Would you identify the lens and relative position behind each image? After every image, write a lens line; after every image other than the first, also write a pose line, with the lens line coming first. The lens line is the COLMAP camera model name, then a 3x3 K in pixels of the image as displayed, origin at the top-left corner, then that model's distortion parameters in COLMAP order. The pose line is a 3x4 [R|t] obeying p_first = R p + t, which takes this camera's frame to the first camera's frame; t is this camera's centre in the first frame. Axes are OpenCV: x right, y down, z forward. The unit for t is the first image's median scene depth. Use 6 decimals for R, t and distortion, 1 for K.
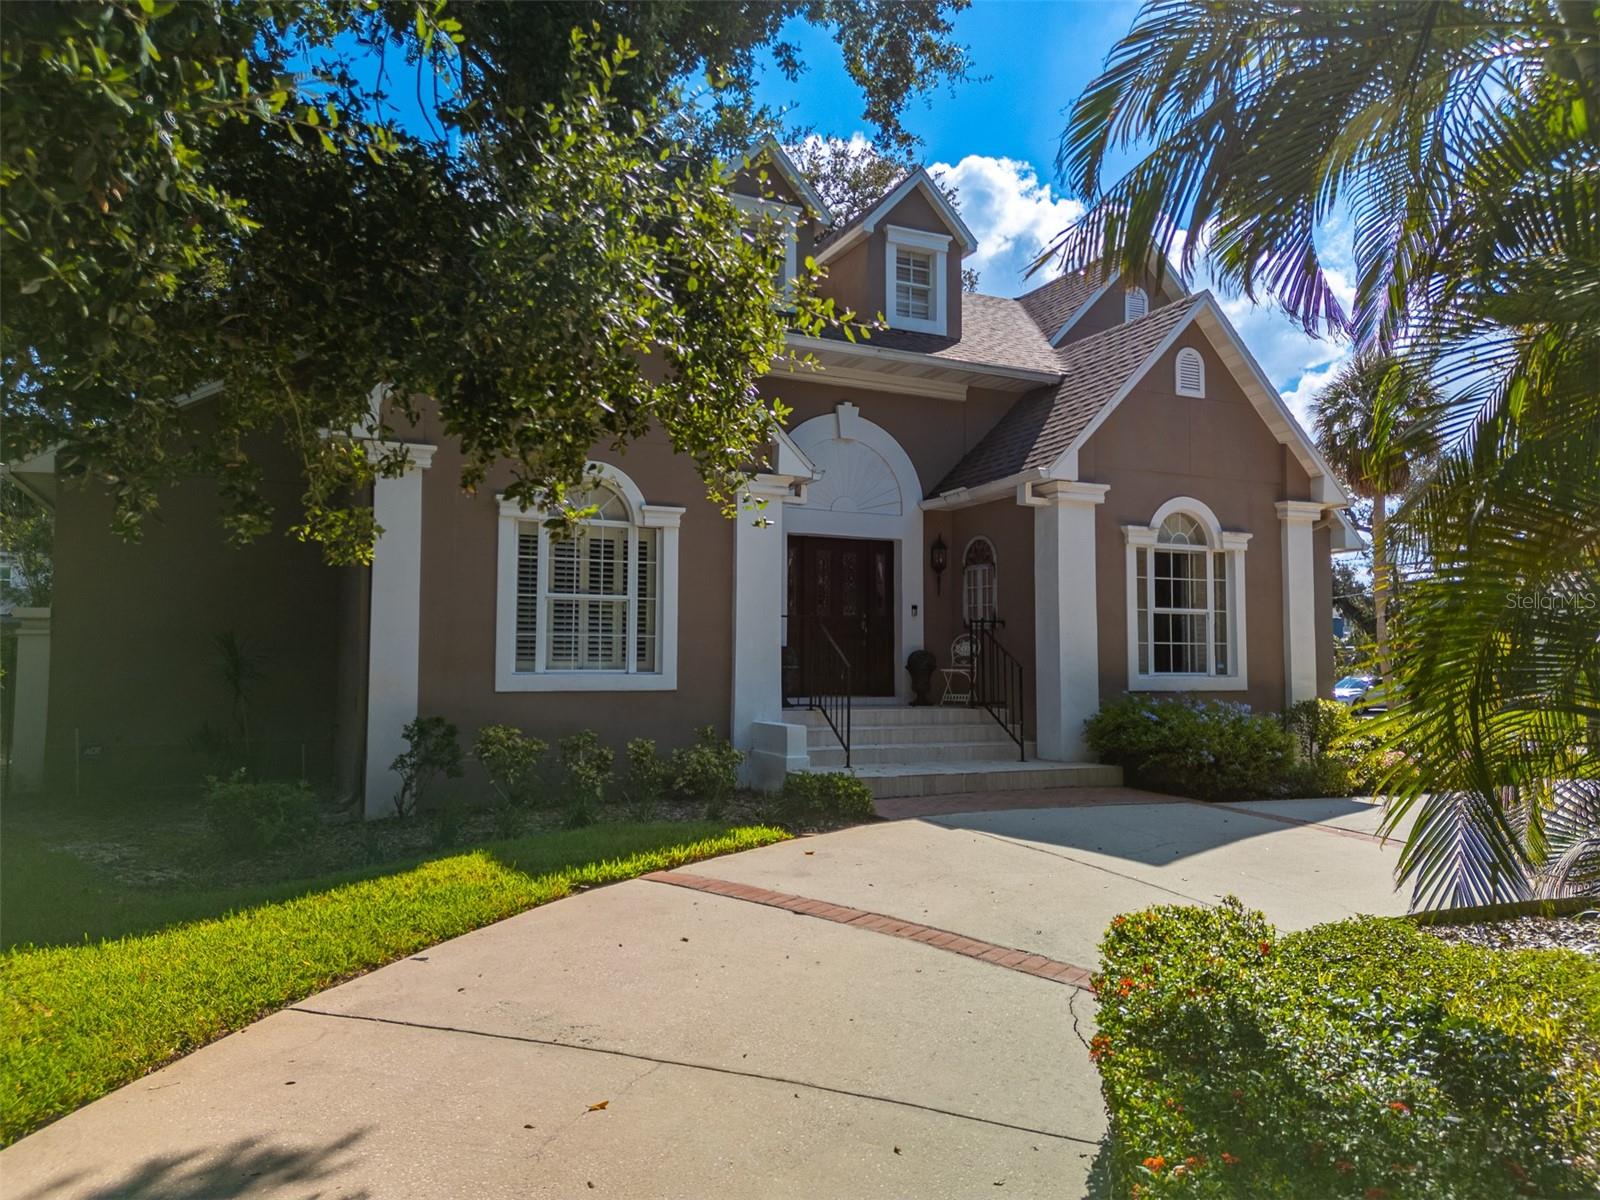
lens RADIAL K [[1126.9, 0, 803.0], [0, 1126.9, 583.0], [0, 0, 1]] dist [0.074018, -0.040964]
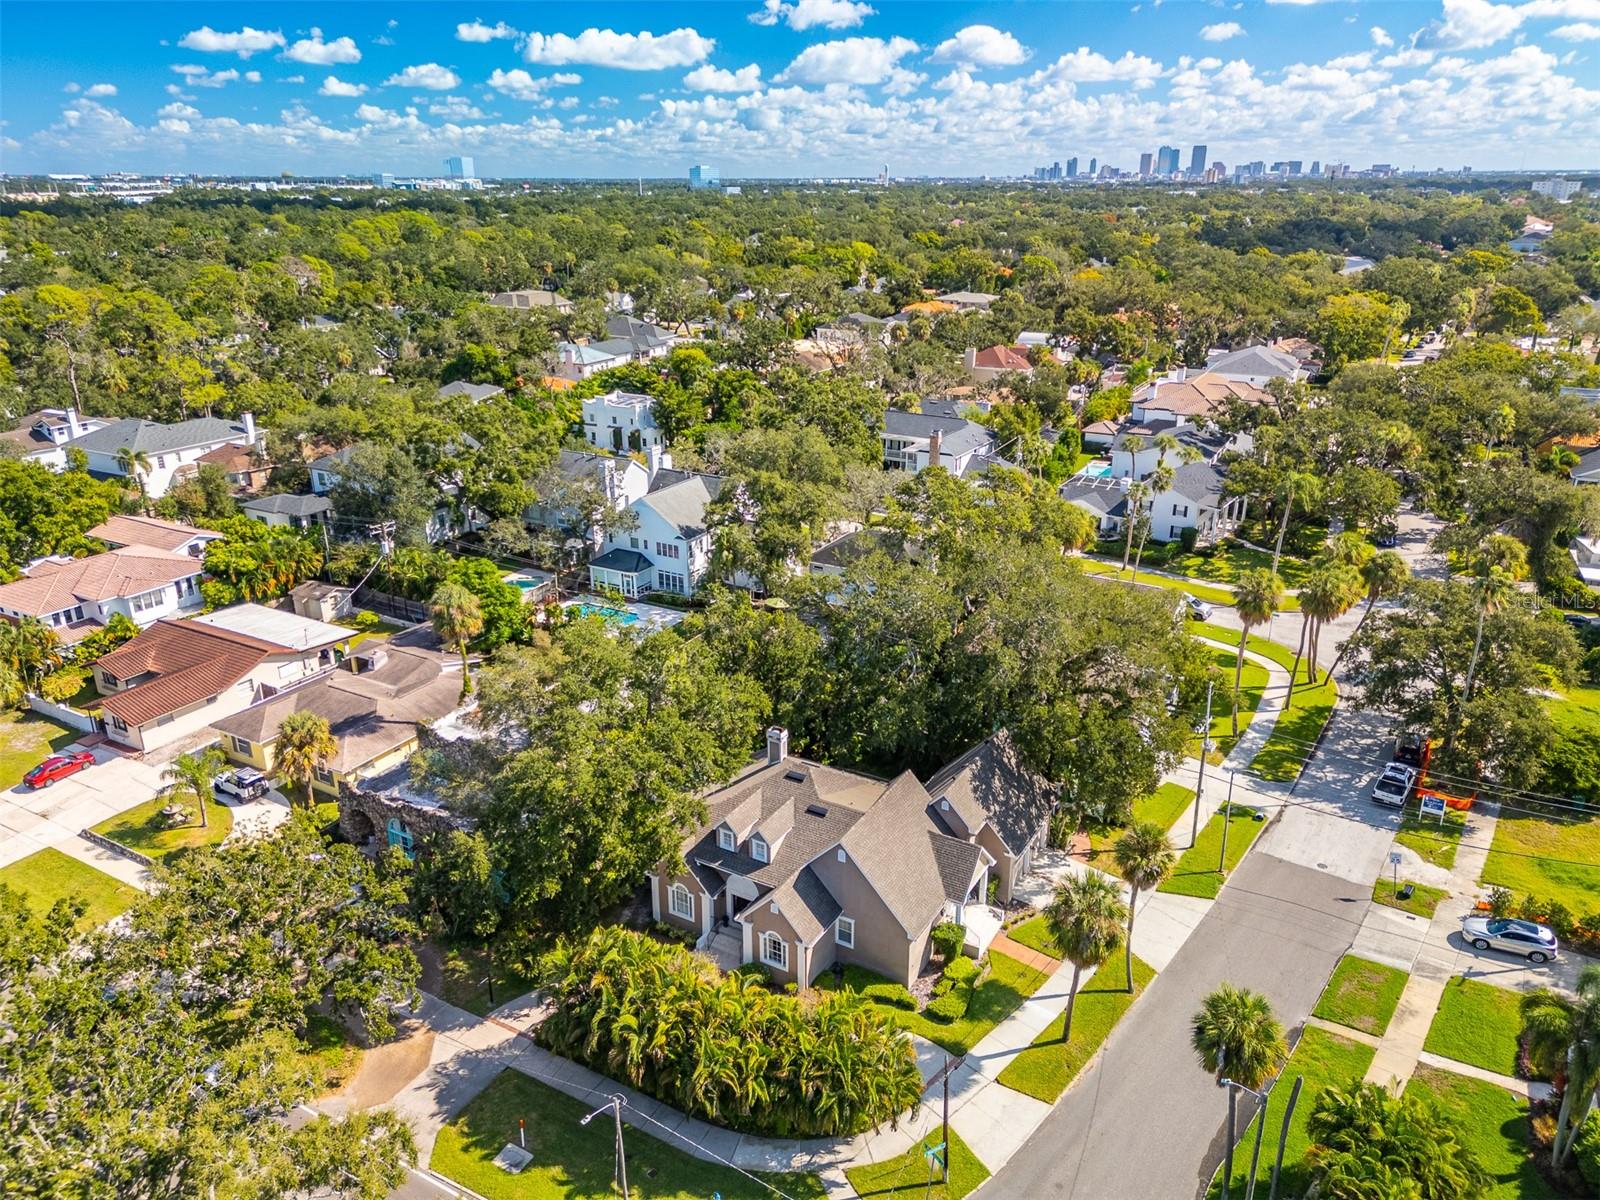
lens RADIAL K [[1116.7, 0, 800.0], [0, 1116.7, 600.0], [0, 0, 1]] dist [0.094905, -0.074355]
pose [[0.557150, 0.287648, -0.779001, 4.106756], [0.060429, 0.921559, 0.383507, -3.507643], [0.828210, -0.260745, 0.496064, -0.945042]]
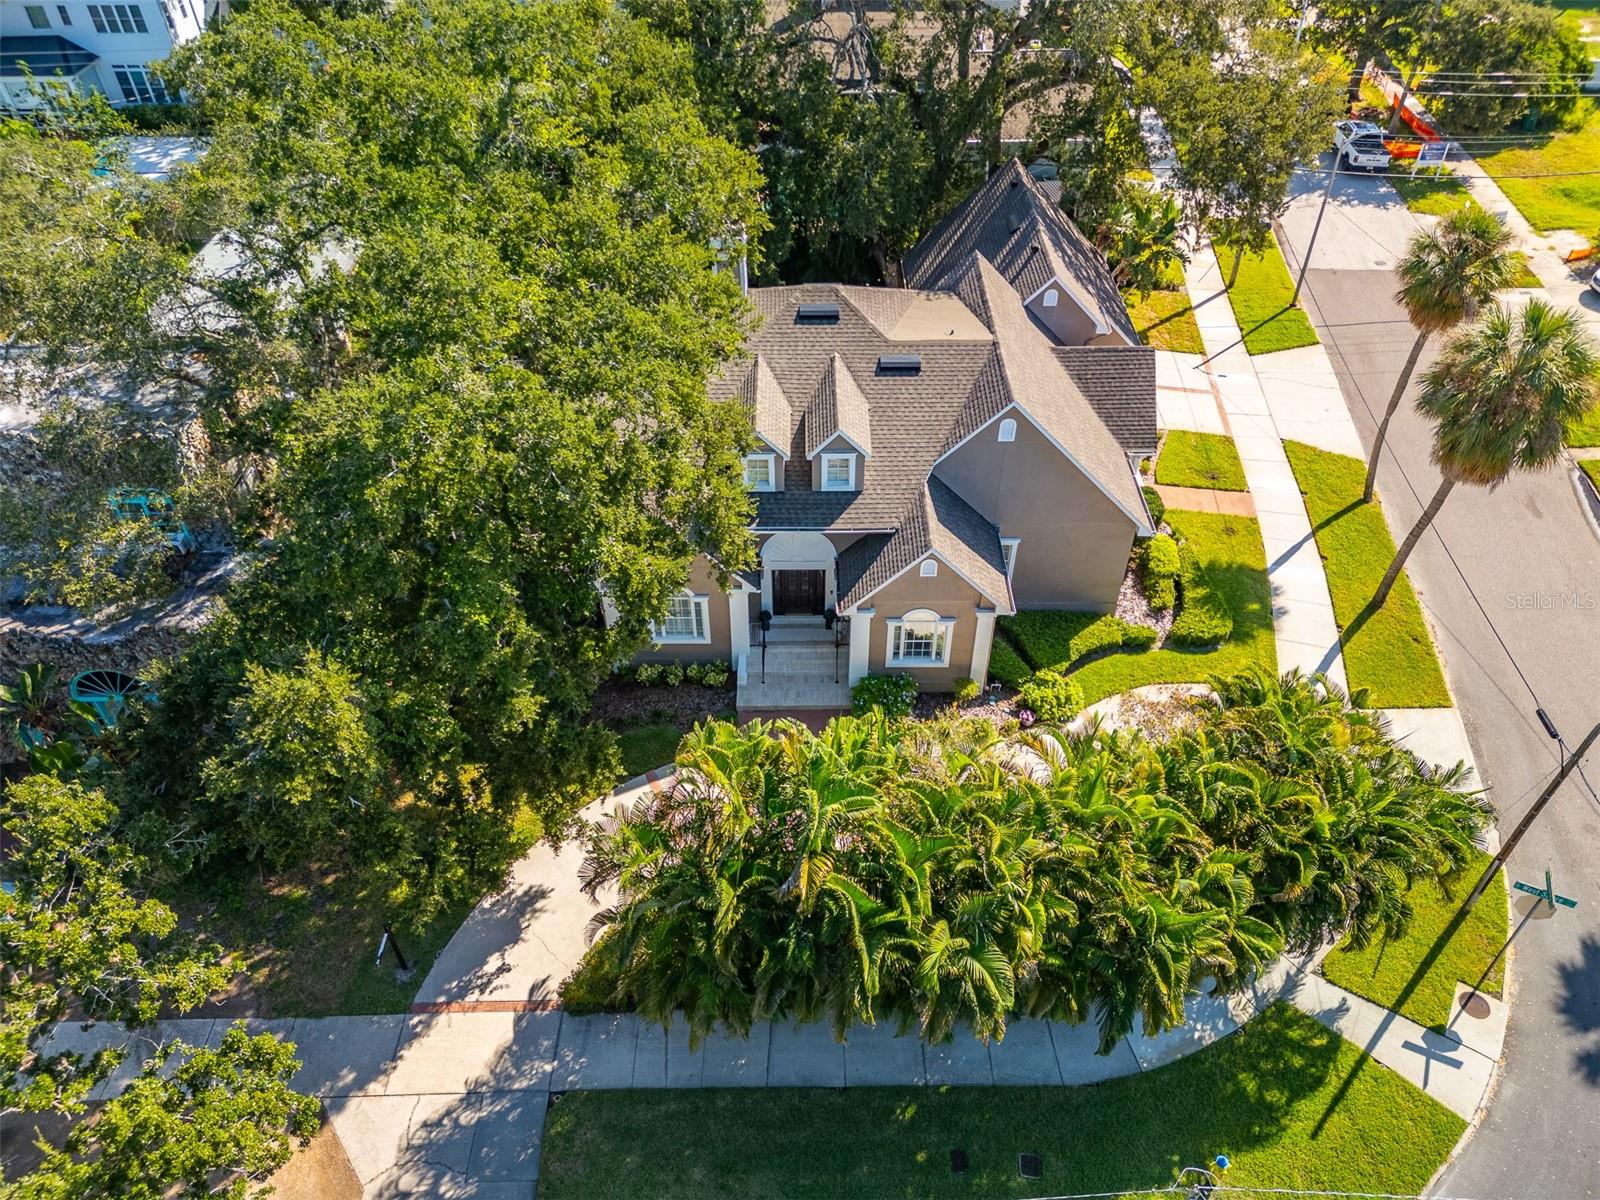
lens RADIAL K [[1116.7, 0, 800.0], [0, 1116.7, 600.0], [0, 0, 1]] dist [0.094905, -0.074355]
pose [[0.900117, 0.285546, -0.329017, 0.987369], [0.039302, 0.698931, 0.714108, -1.988995], [0.433871, -0.655712, 0.617898, -0.578289]]
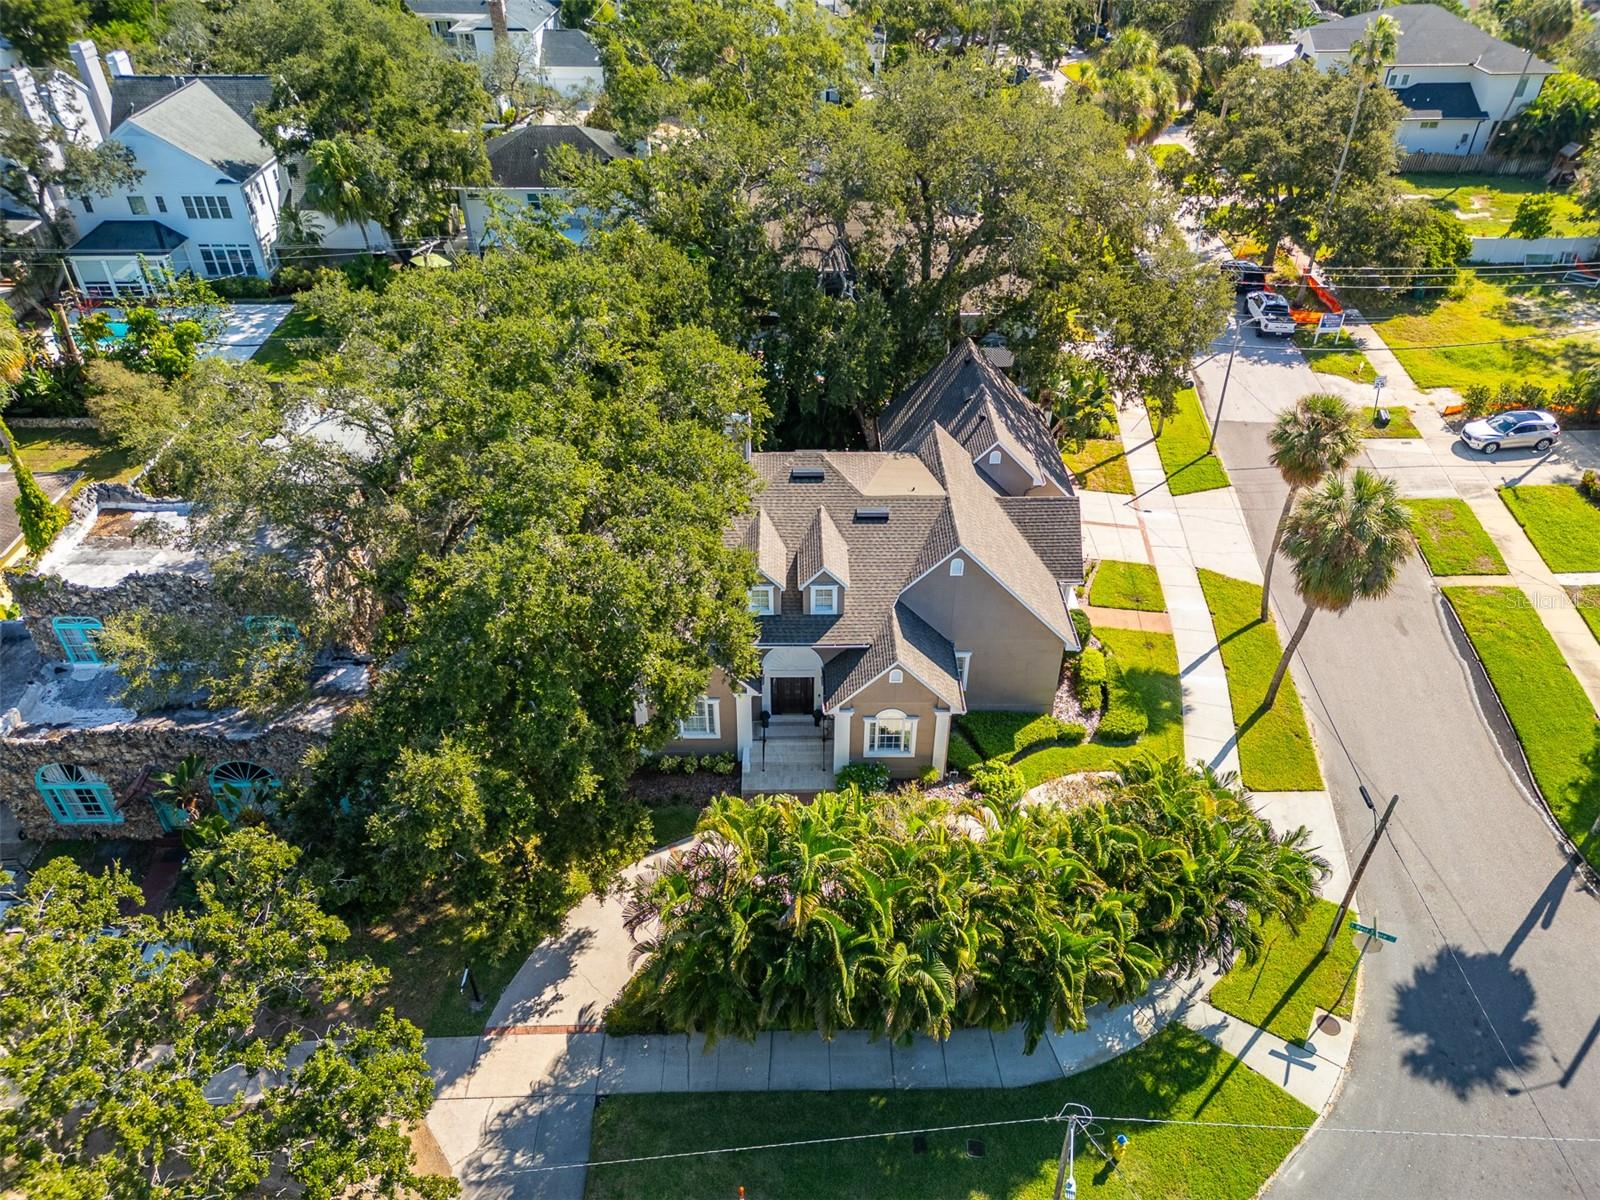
lens RADIAL K [[1116.7, 0, 800.0], [0, 1116.7, 600.0], [0, 0, 1]] dist [0.094905, -0.074355]
pose [[0.903382, 0.252173, -0.346857, 1.201650], [0.035027, 0.762741, 0.645755, -2.457448], [0.427404, -0.595513, 0.680214, -0.998774]]
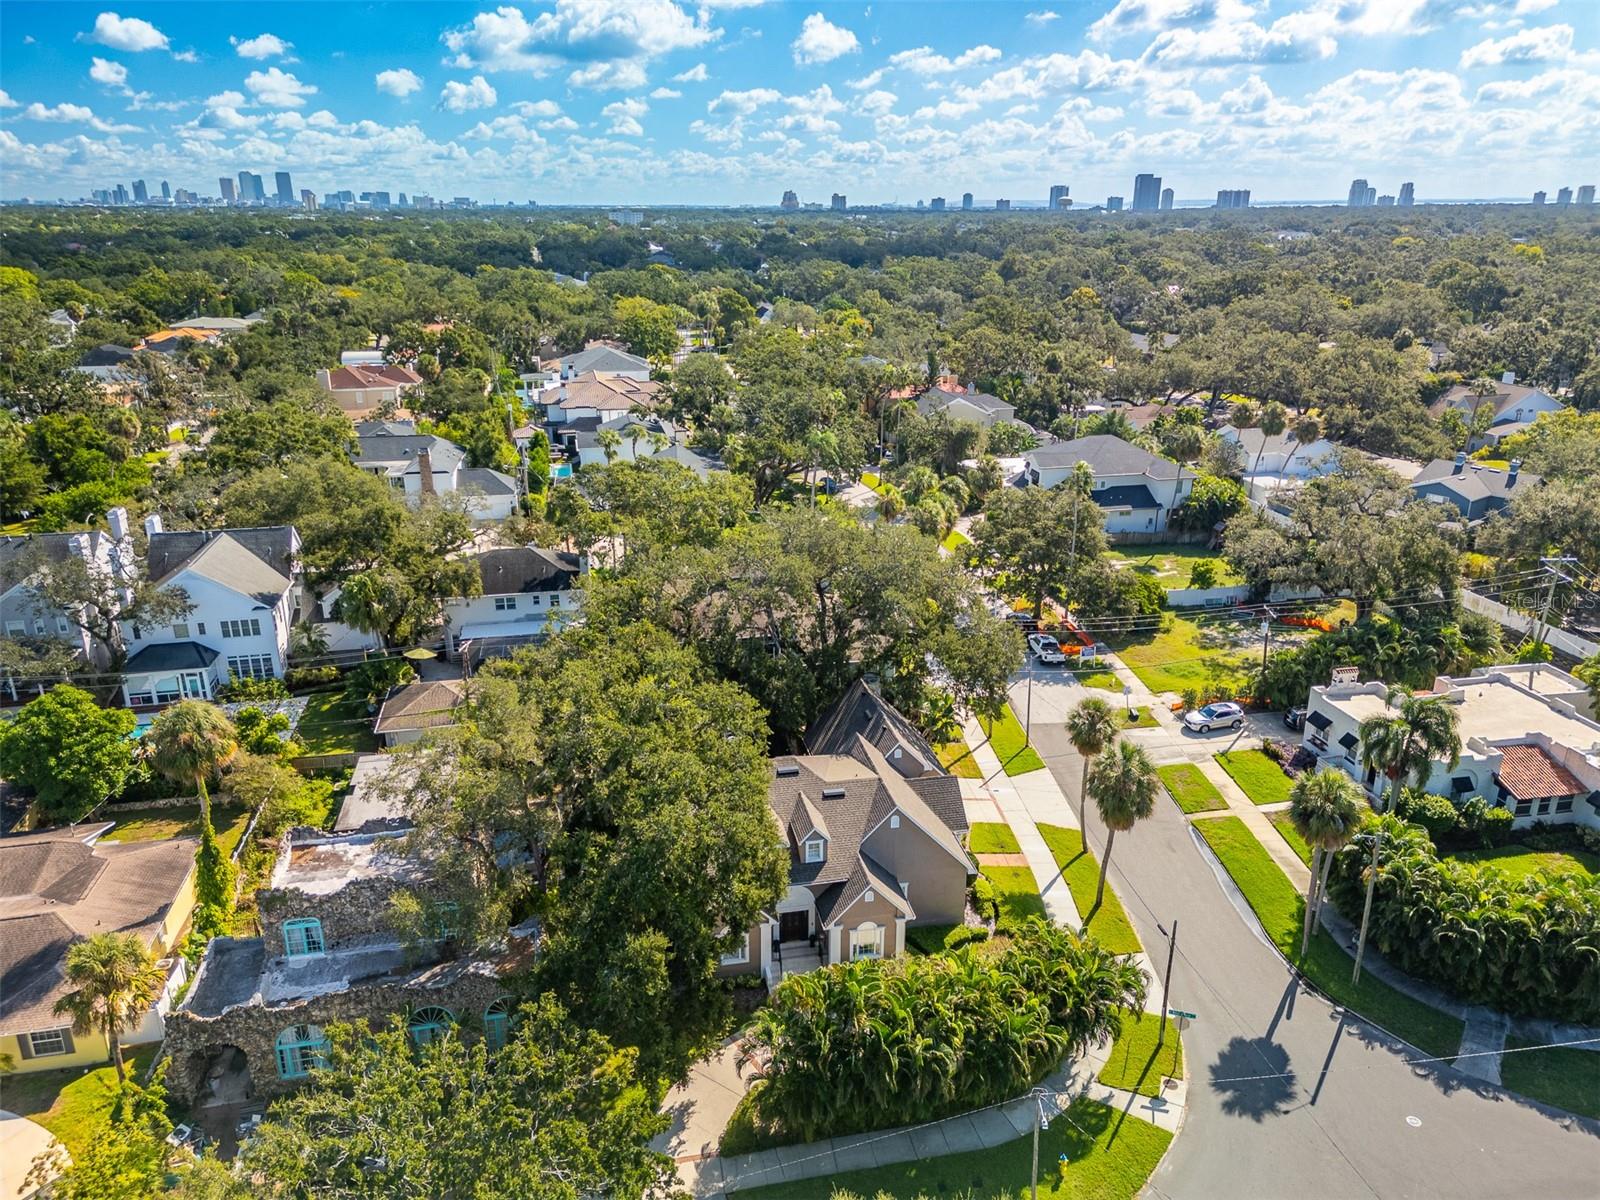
lens RADIAL K [[1126.9, 0, 803.0], [0, 1126.9, 583.0], [0, 0, 1]] dist [0.074018, -0.040964]
pose [[0.968397, 0.075230, -0.237799, 1.188684], [0.020783, 0.925773, 0.377509, -3.354587], [0.248548, -0.370521, 0.894951, -2.832963]]
